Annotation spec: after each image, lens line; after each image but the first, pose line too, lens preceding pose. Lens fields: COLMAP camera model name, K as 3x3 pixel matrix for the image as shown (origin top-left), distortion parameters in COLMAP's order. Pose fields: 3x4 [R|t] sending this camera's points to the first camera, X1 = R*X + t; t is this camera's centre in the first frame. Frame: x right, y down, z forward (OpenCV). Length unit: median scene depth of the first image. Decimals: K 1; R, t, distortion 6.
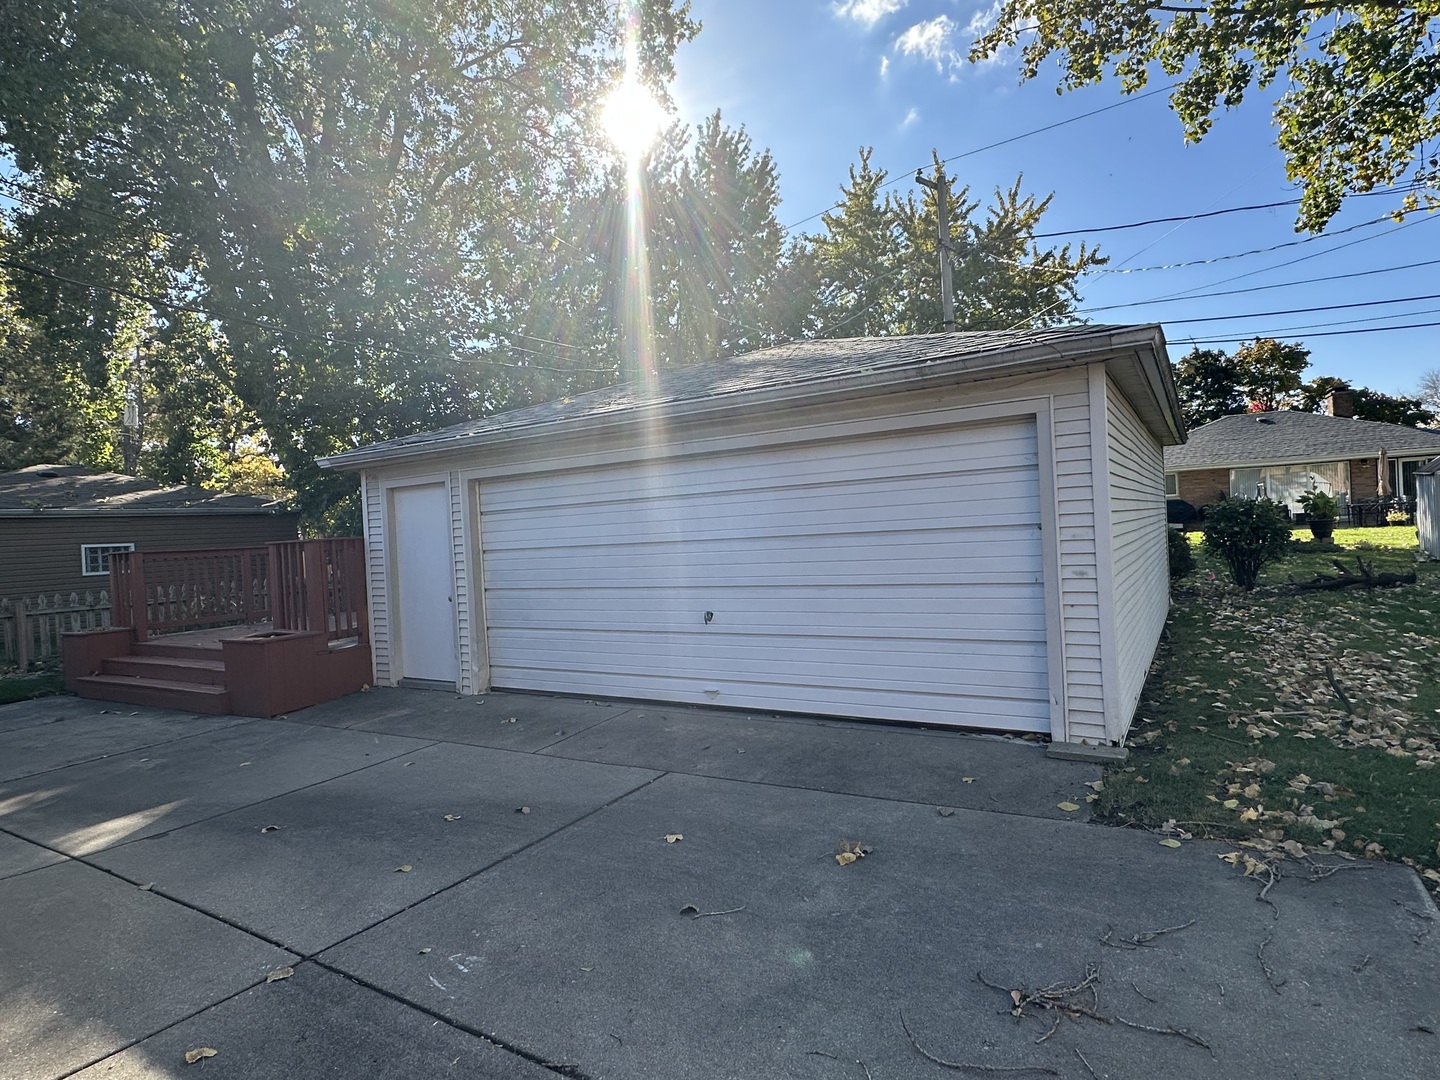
lens RADIAL K [[785.9, 0, 720.2], [0, 785.9, 538.0], [0, 0, 1]] dist [-0.003163, -0.000223]
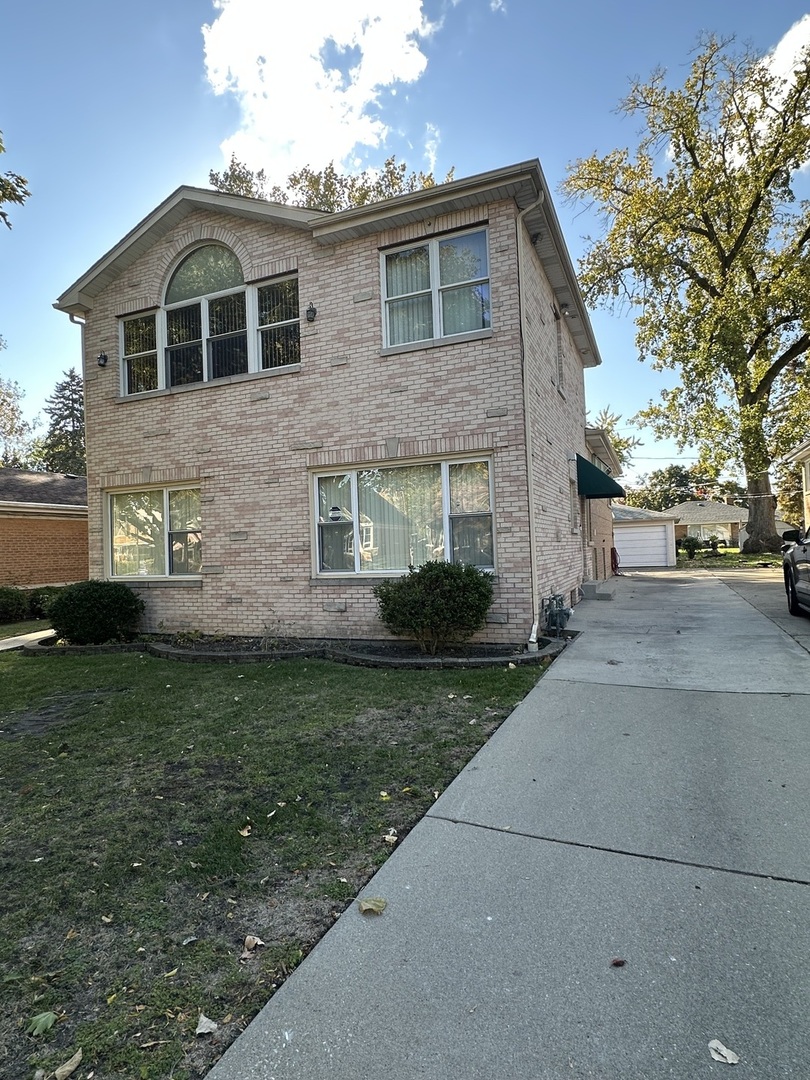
lens RADIAL K [[589.5, 0, 406.9], [0, 589.5, 536.9], [0, 0, 1]] dist [-0.003163, -0.000223]
pose [[0.991151, 0.019090, 0.131359, -0.484276], [-0.013801, 0.999062, -0.041055, 0.039853], [-0.132020, 0.038879, 0.990484, -0.741797]]
